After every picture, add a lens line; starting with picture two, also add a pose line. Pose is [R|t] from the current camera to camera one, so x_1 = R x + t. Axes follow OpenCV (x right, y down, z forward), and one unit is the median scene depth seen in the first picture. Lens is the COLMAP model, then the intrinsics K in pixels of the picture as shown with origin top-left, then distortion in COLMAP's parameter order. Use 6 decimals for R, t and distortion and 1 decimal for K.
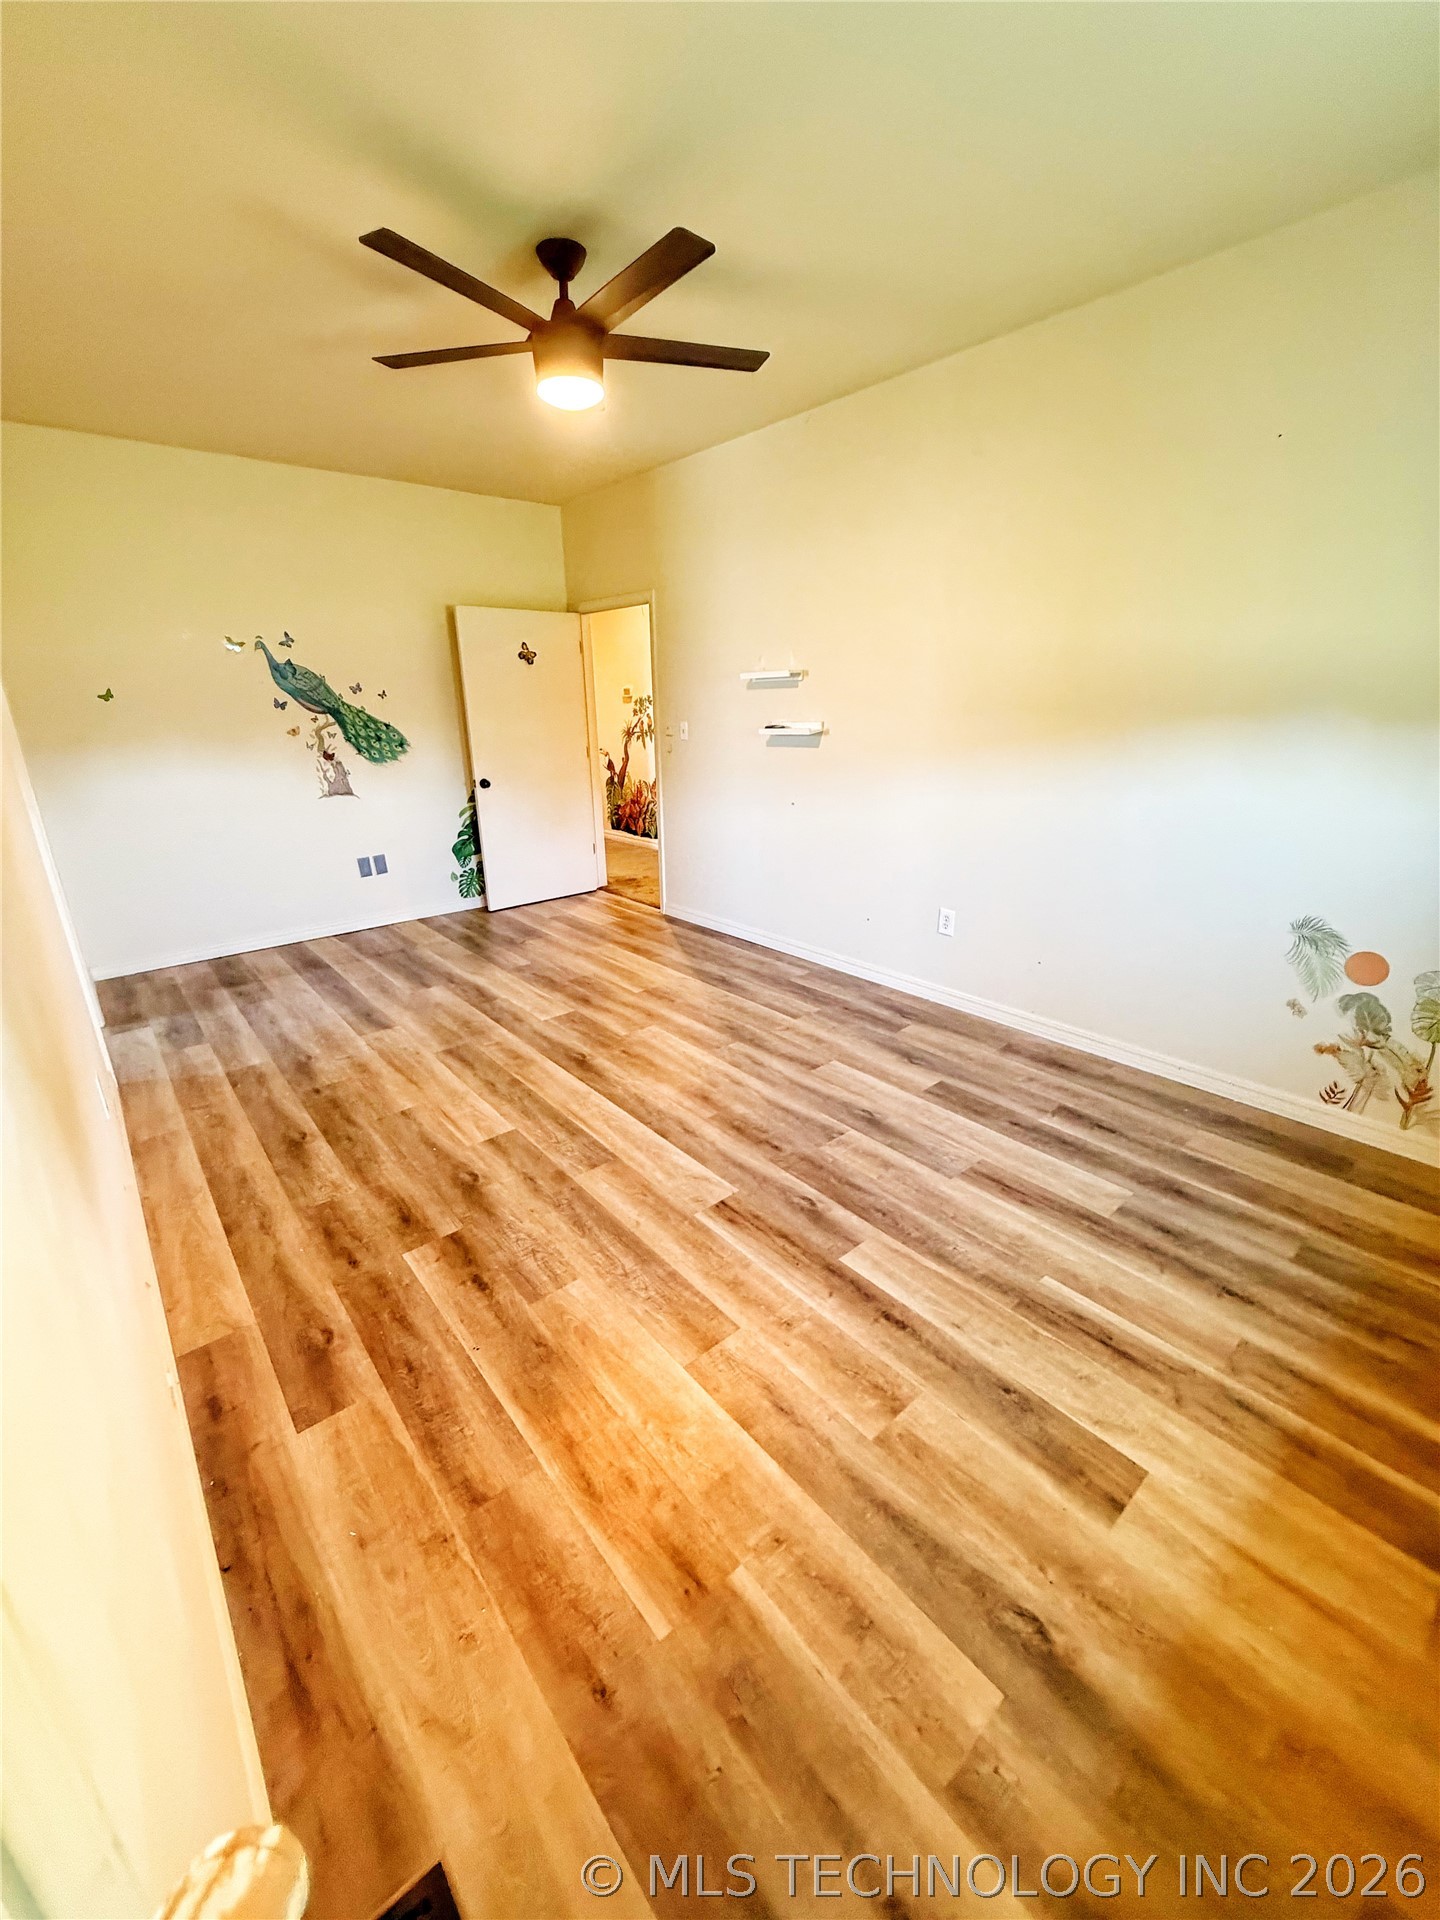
lens RADIAL K [[769.3, 0, 723.0], [0, 769.3, 958.7], [0, 0, 1]] dist [0.003126, 0.000335]
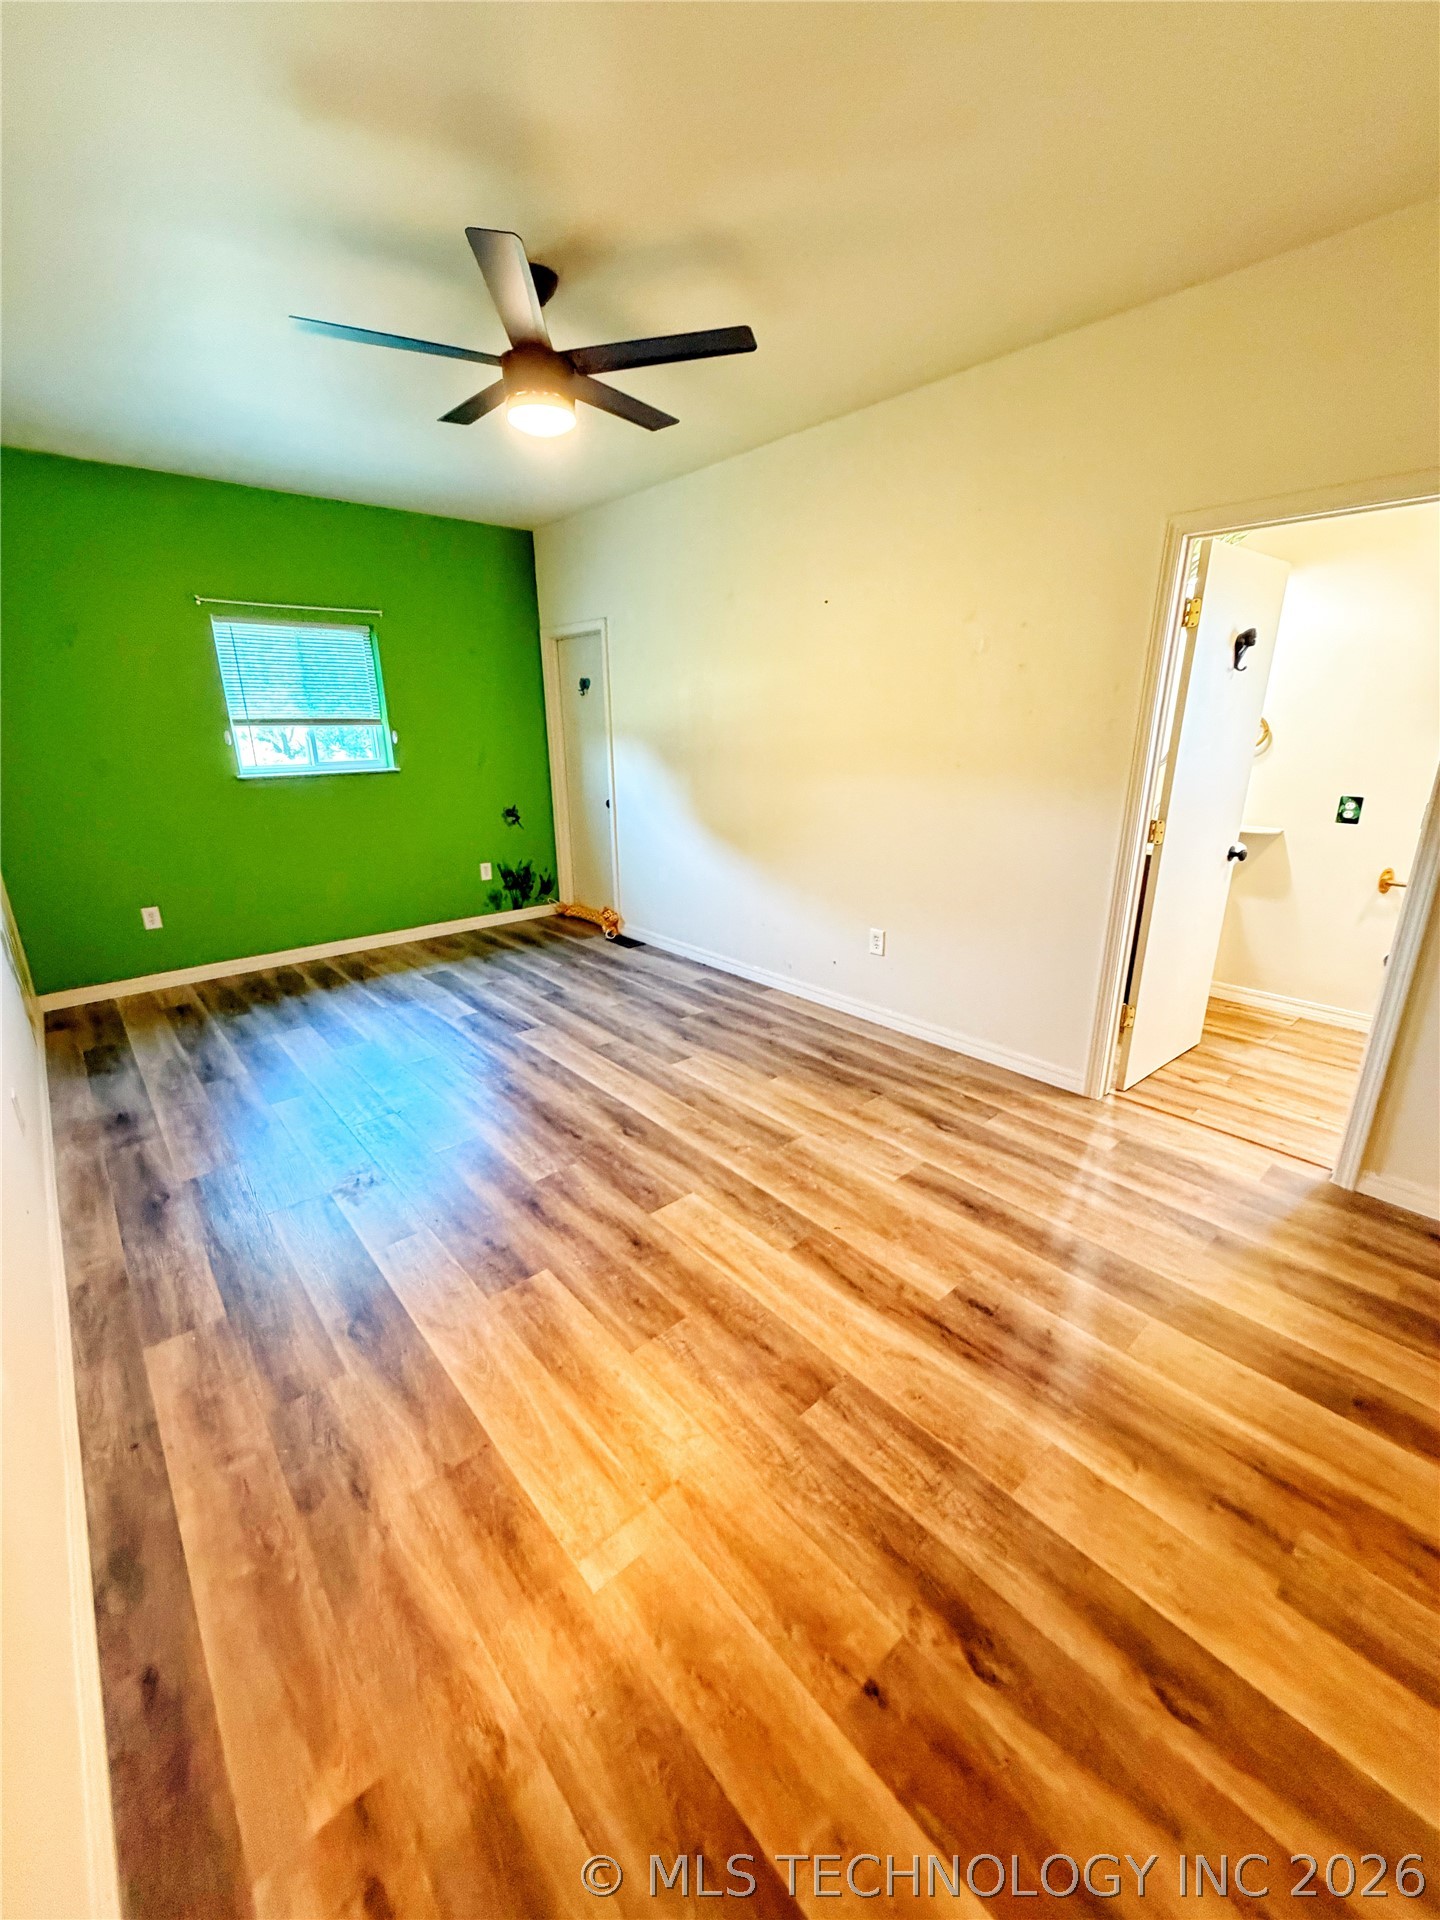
lens RADIAL K [[769.3, 0, 722.1], [0, 769.3, 959.0], [0, 0, 1]] dist [0.003126, 0.000335]
pose [[-0.999587, 0.027690, -0.007693, -0.336002], [0.017717, 0.804512, 0.593672, -0.634291], [0.022628, 0.593290, -0.804671, 1.838392]]
